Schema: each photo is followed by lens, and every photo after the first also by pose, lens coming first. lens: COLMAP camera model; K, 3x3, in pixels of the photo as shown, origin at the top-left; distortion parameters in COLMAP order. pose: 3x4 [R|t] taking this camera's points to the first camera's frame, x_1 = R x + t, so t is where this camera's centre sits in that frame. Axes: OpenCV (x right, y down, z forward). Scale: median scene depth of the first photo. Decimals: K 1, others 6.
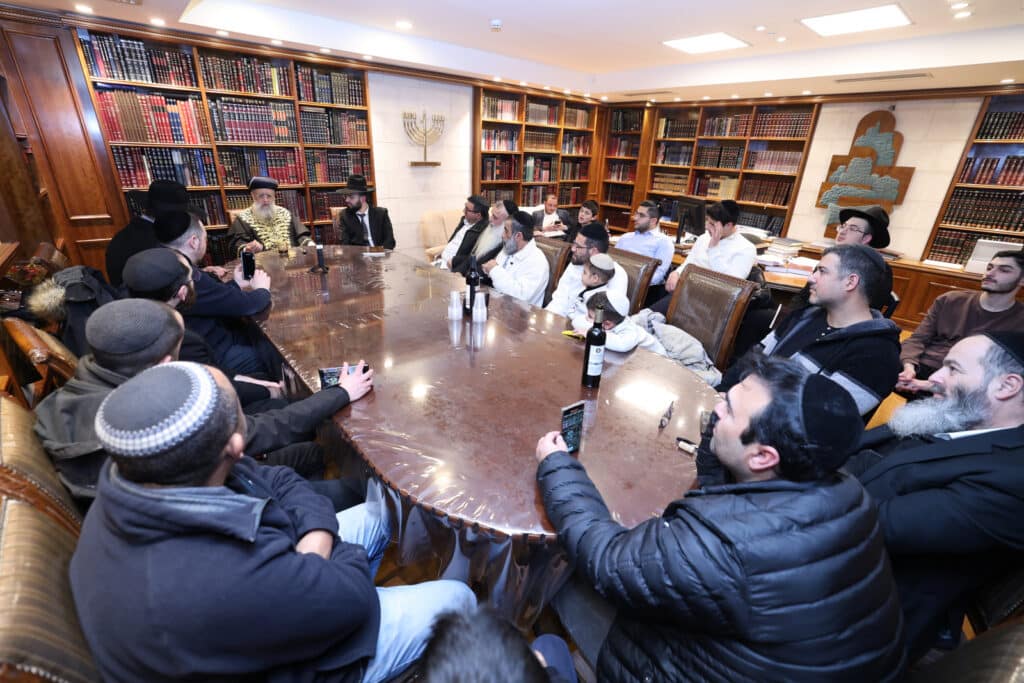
lens RADIAL K [[439.4, 0, 513.3], [0, 439.4, 338.2], [0, 0, 1]] dist [-0.047331, 0.017628]
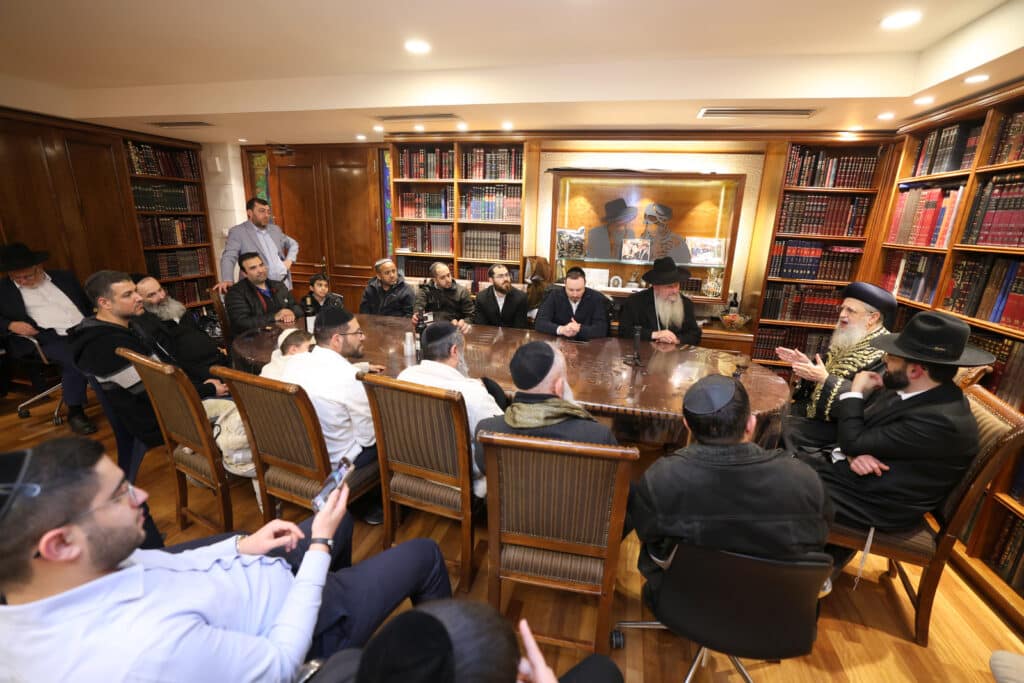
lens RADIAL K [[439.2, 0, 512.2], [0, 439.2, 343.0], [0, 0, 1]] dist [-0.048167, 0.016688]
pose [[-0.819952, 0.100531, -0.563535, 0.230576], [-0.273238, 0.796332, 0.539626, -0.489385], [0.503011, 0.596446, -0.625486, 1.120696]]
